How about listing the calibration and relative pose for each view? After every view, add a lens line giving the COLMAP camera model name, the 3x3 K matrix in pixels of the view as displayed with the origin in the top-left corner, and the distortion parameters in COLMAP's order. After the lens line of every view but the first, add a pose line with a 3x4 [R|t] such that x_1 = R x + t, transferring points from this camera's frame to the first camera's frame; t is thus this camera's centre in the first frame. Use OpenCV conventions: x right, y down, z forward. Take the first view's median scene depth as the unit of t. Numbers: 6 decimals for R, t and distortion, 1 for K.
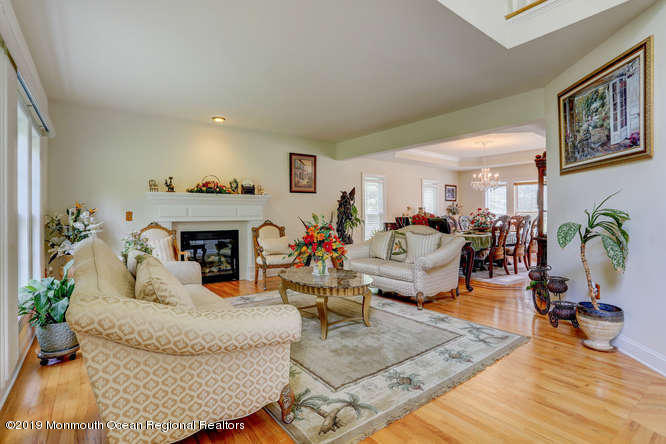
lens RADIAL K [[336.7, 0, 326.1], [0, 336.7, 212.4], [0, 0, 1]] dist [-0.067422, 0.040659]
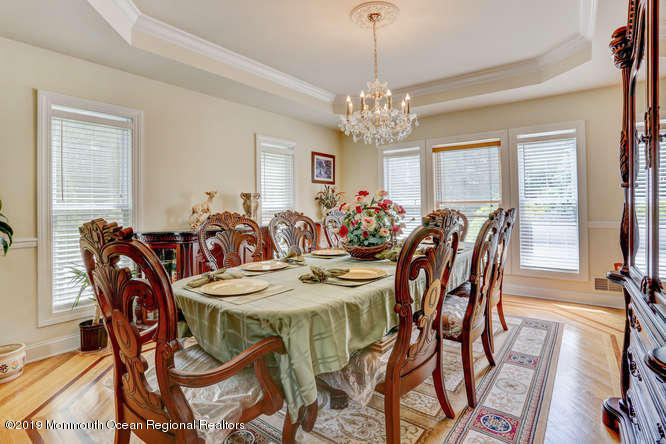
lens RADIAL K [[336.7, 0, 326.1], [0, 336.7, 212.4], [0, 0, 1]] dist [-0.067422, 0.040659]
pose [[0.965781, -0.014224, 0.258970, 0.446589], [0.009819, 0.999784, 0.018295, 0.005152], [-0.259174, -0.015126, 0.965712, 0.897139]]
